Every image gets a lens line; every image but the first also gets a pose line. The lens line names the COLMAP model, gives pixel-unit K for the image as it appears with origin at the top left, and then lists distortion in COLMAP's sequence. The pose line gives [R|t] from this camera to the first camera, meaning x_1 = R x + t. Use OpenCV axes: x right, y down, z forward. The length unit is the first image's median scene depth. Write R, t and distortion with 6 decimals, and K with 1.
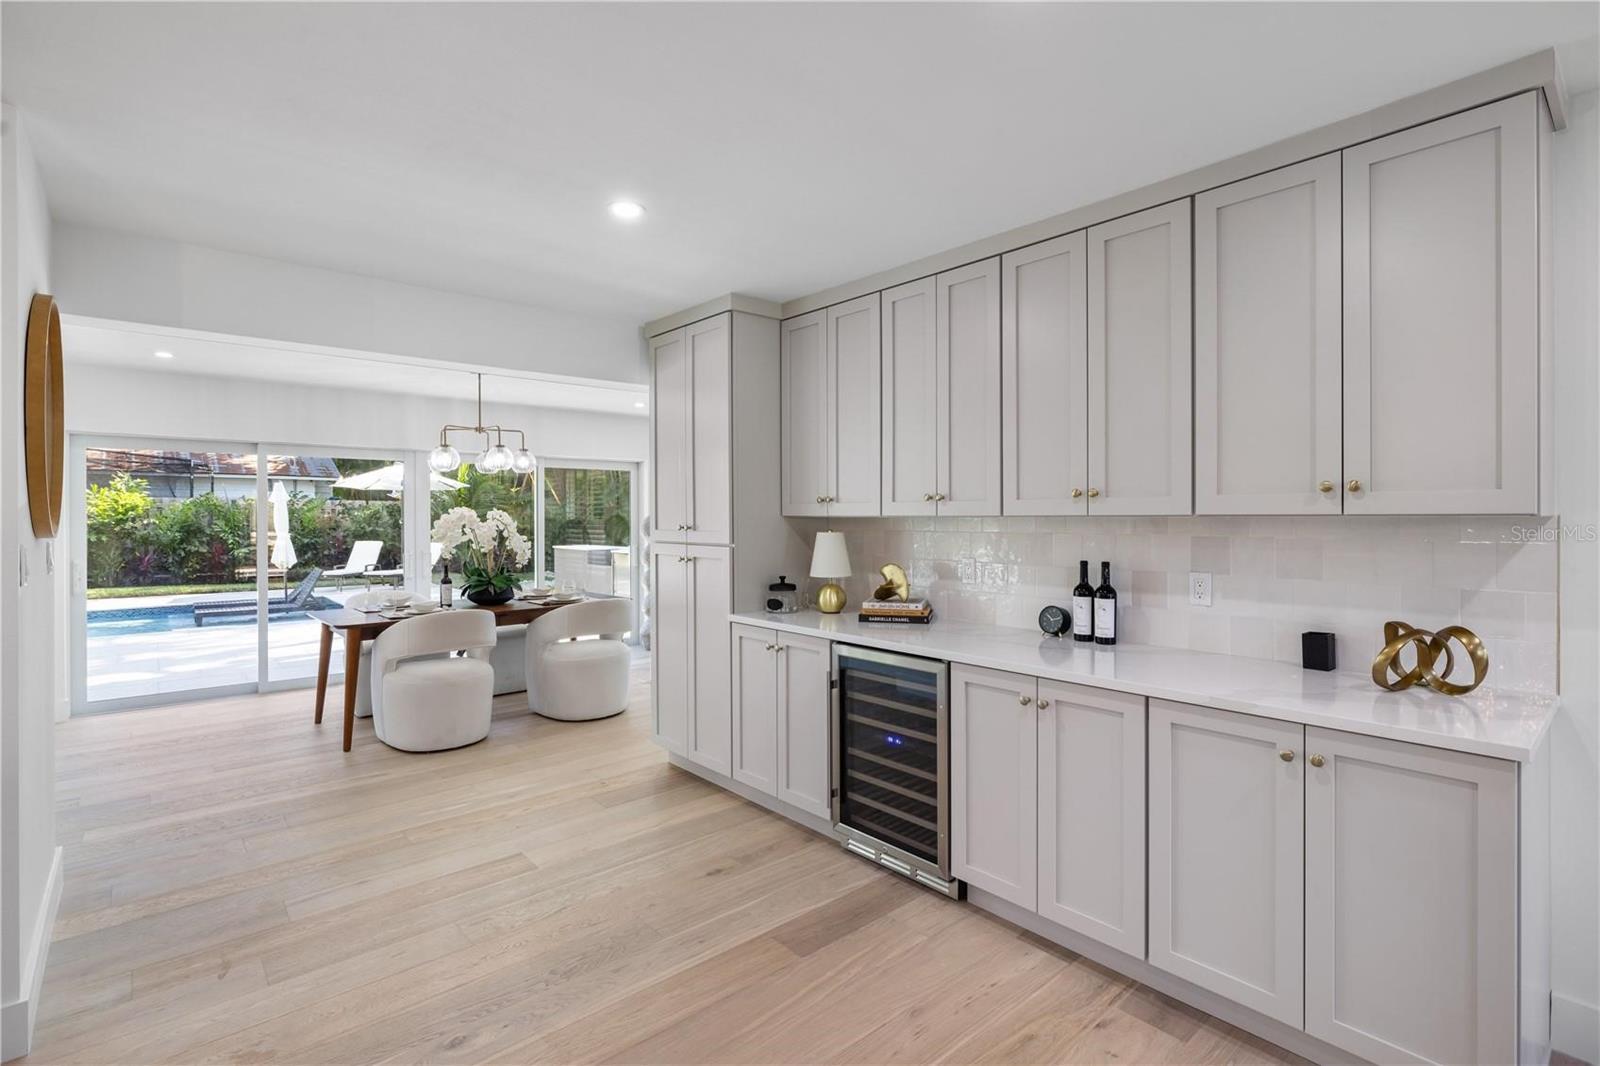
lens RADIAL K [[755.8, 0, 794.1], [0, 755.8, 516.8], [0, 0, 1]] dist [-0.000432, -0.000116]
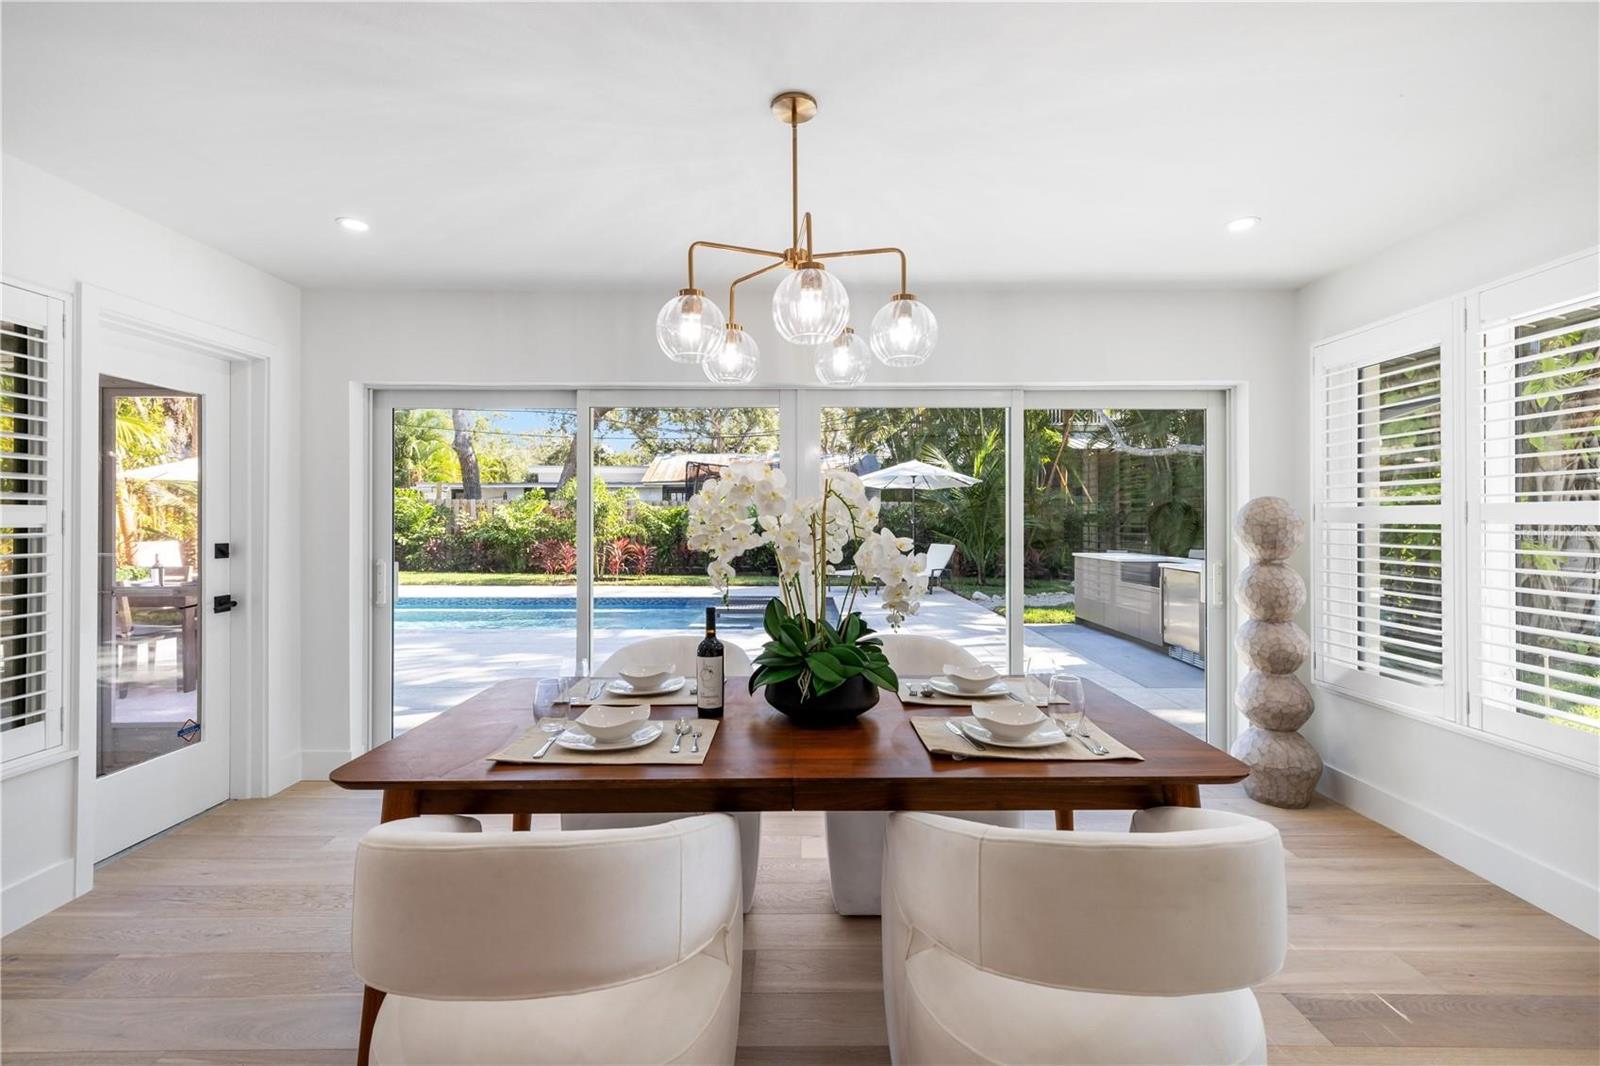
lens RADIAL K [[680.3, 0, 793.2], [0, 680.3, 519.3], [0, 0, 1]] dist [-0.000860, -0.000028]
pose [[0.748229, 0.002645, -0.663435, -0.124533], [-0.003675, 0.999993, -0.000159, 0.012014], [0.663431, 0.002557, 0.748234, 0.492431]]
